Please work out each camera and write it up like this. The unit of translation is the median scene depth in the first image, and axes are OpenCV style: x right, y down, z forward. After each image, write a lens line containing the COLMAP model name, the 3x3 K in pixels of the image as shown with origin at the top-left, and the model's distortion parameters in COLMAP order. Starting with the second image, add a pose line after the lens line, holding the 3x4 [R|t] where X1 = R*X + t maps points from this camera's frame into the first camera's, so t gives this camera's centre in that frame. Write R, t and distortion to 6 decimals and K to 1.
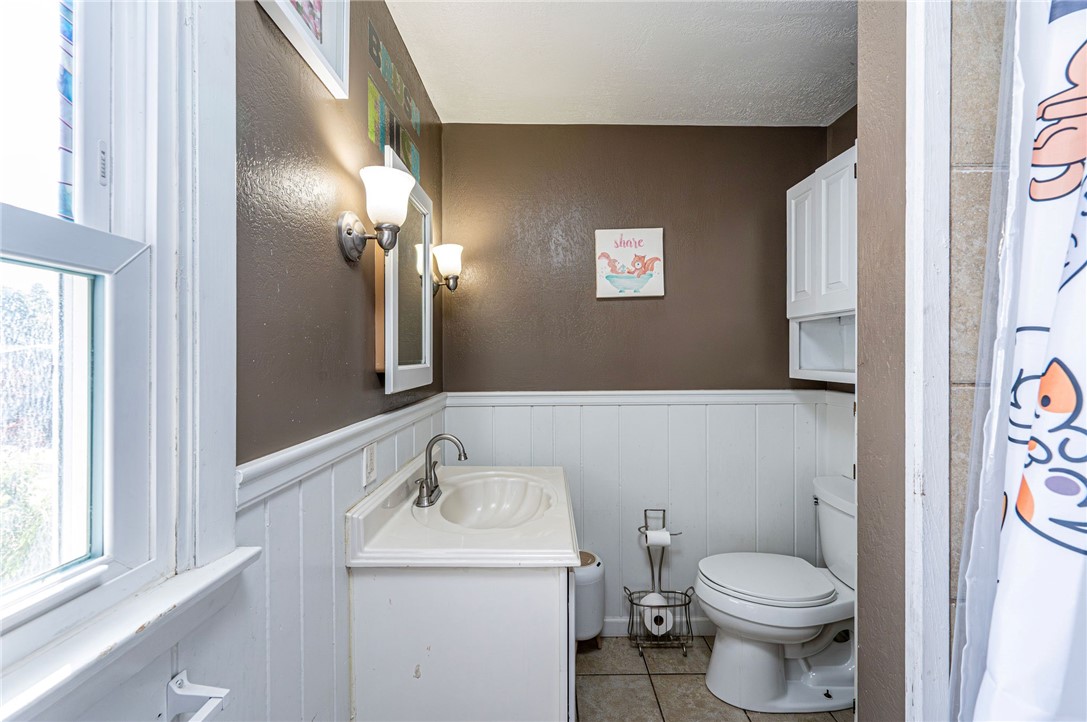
lens RADIAL K [[454.6, 0, 542.5], [0, 454.6, 359.1], [0, 0, 1]] dist [0.000384, -0.000011]
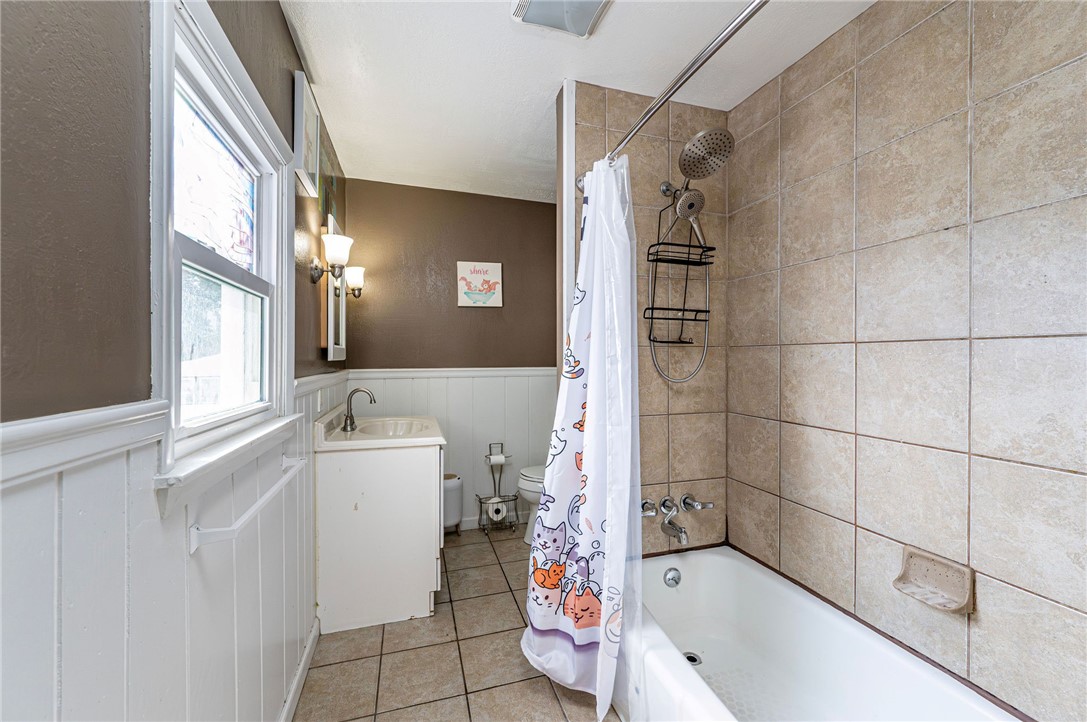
lens RADIAL K [[452.5, 0, 563.0], [0, 452.5, 360.4], [0, 0, 1]] dist [0.001509, 0.000048]
pose [[0.945223, 0.001004, 0.326424, -0.044353], [0.000190, 0.999993, -0.003625, 0.053506], [-0.326426, 0.003489, 0.945216, -0.566629]]
